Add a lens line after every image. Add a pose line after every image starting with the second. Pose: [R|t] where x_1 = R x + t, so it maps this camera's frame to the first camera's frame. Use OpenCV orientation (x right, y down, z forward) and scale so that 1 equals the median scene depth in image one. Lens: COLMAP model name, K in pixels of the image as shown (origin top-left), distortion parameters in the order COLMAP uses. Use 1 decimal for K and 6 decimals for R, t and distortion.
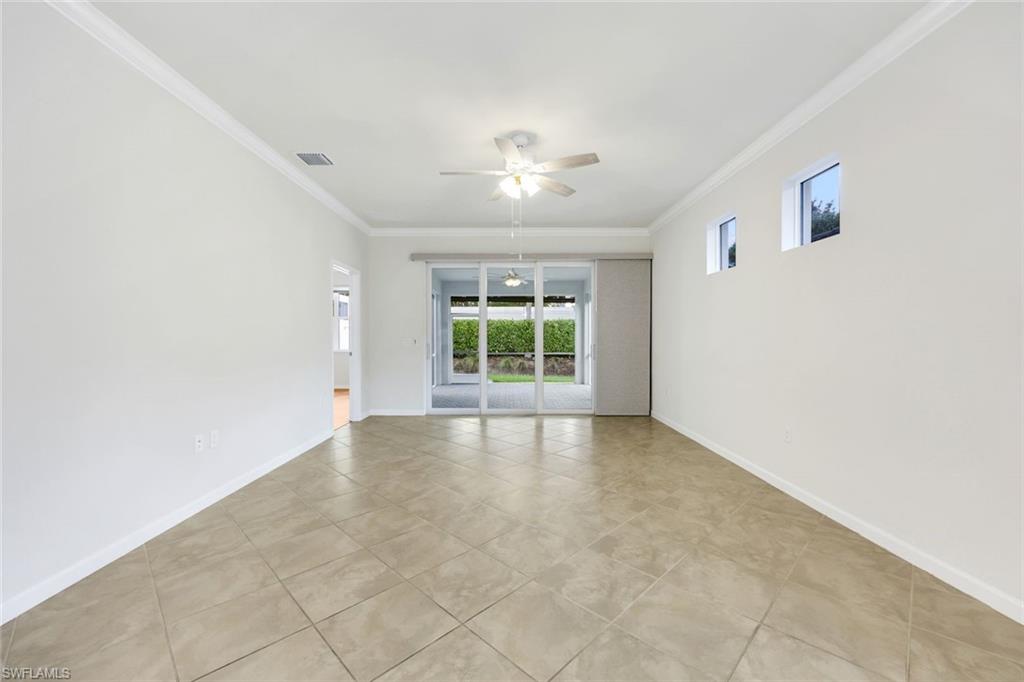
lens RADIAL K [[421.5, 0, 509.4], [0, 421.5, 335.5], [0, 0, 1]] dist [0.000152, -0.000073]
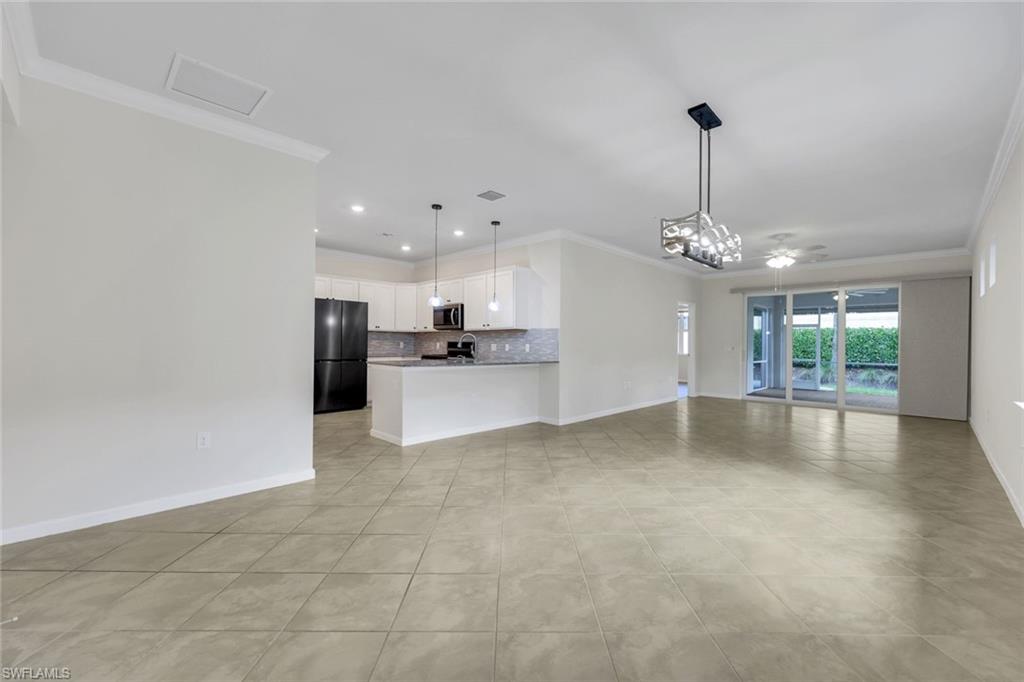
lens RADIAL K [[421.5, 0, 509.4], [0, 421.5, 335.5], [0, 0, 1]] dist [0.000152, -0.000073]
pose [[0.715959, -0.002126, -0.698139, 0.200148], [-0.009885, 0.999864, -0.013183, -0.004388], [0.698072, 0.016340, 0.715841, -0.491284]]
